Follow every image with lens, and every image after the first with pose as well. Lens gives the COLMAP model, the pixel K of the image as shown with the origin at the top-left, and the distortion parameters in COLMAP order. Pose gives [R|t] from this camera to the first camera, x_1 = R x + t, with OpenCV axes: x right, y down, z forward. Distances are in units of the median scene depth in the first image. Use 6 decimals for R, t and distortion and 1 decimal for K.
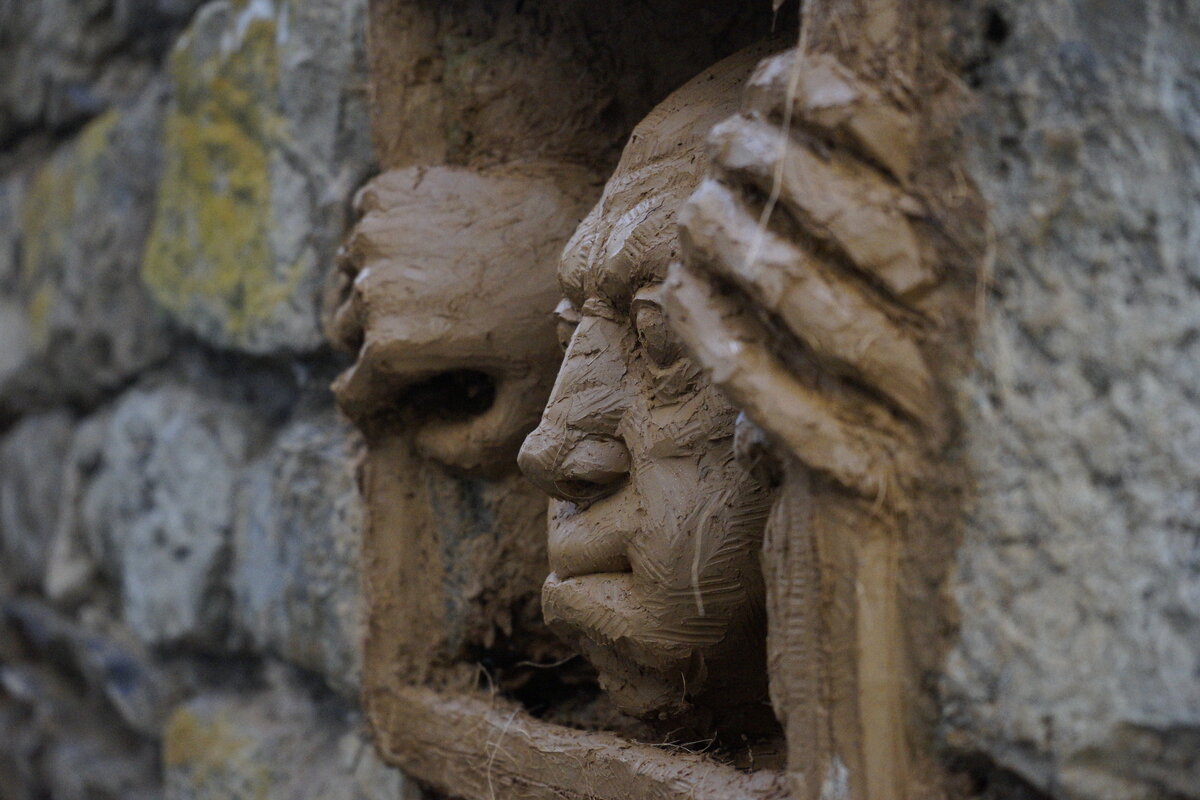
lens RADIAL K [[2353.4, 0, 600.0], [0, 2353.4, 400.0], [0, 0, 1]] dist [-0.043524, -0.074535]
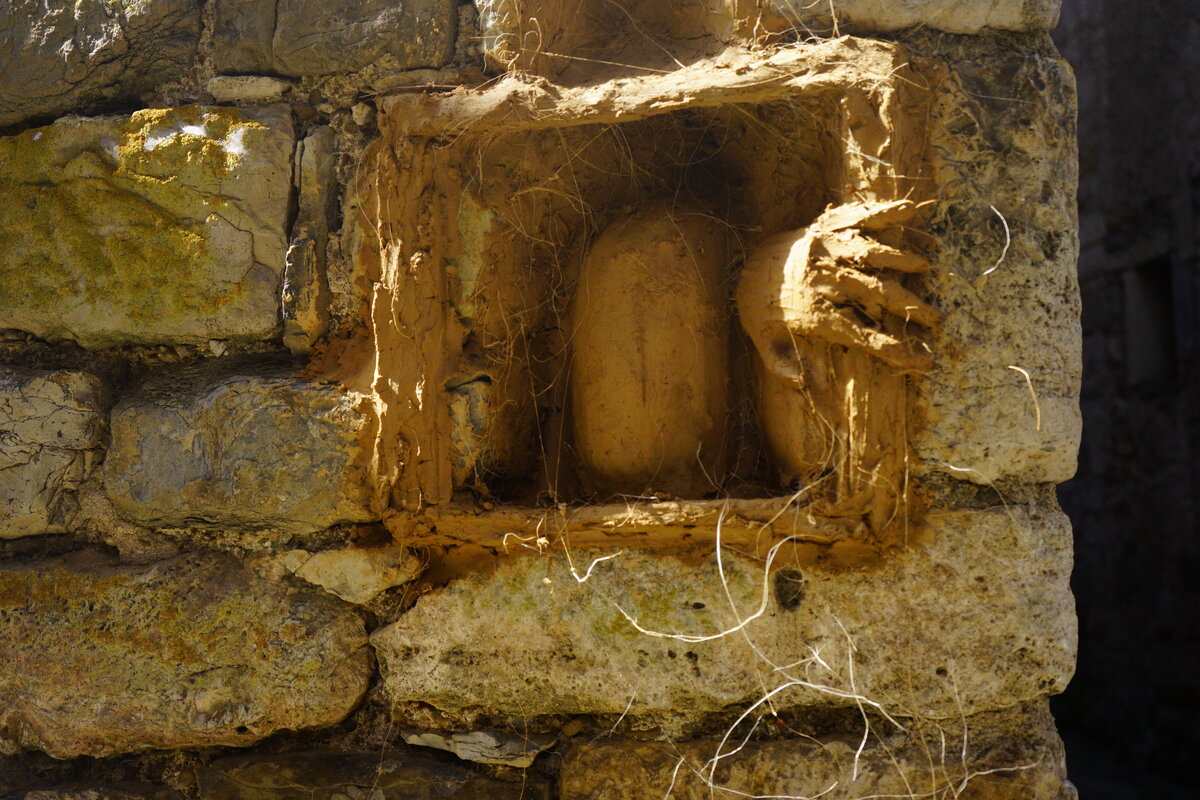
lens RADIAL K [[1575.3, 0, 600.0], [0, 1575.3, 400.0], [0, 0, 1]] dist [-0.014404, -0.014730]
pose [[0.629555, 0.036252, 0.776110, -1.103273], [0.008659, 0.998521, -0.053664, 0.119169], [-0.776908, 0.040505, 0.628310, 0.094371]]
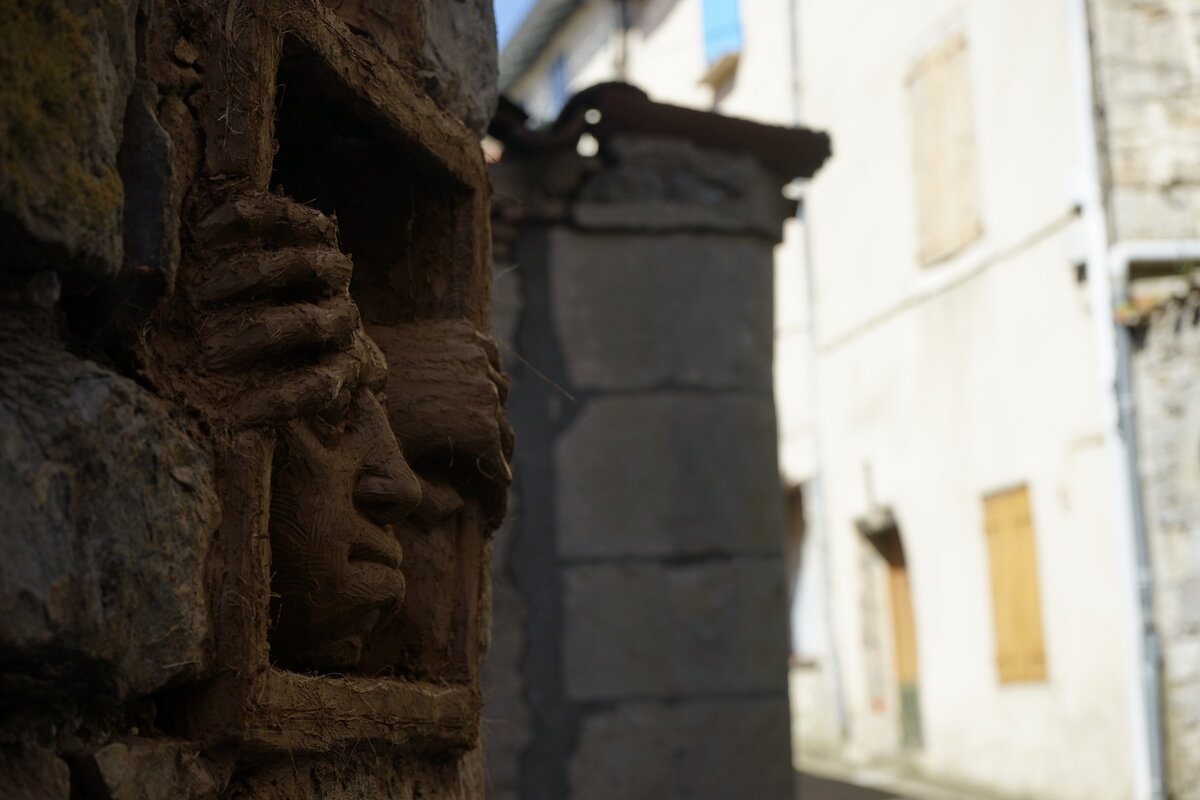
lens RADIAL K [[2280.5, 0, 600.0], [0, 2280.5, 400.0], [0, 0, 1]] dist [-0.037290, -0.048371]
pose [[-0.796554, 0.114201, 0.593683, -0.932160], [0.016379, 0.985713, -0.167636, 0.201290], [-0.604346, -0.123807, -0.787044, 1.943159]]
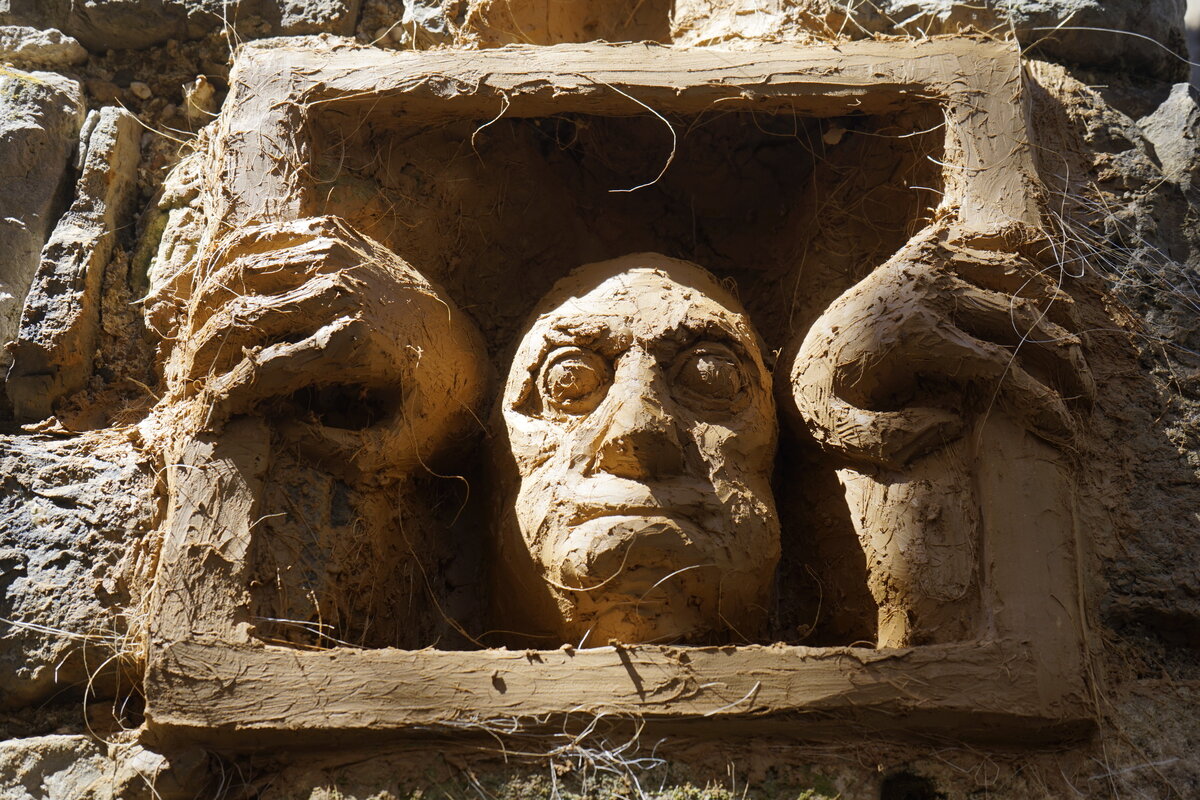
lens RADIAL K [[1644.1, 0, 600.0], [0, 1644.1, 400.0], [0, 0, 1]] dist [-0.002948, 0.004370]
pose [[0.425158, 0.455240, 0.782303, -0.700366], [-0.007734, 0.866105, -0.499803, 0.434433], [-0.905086, 0.206444, 0.371752, 0.633523]]
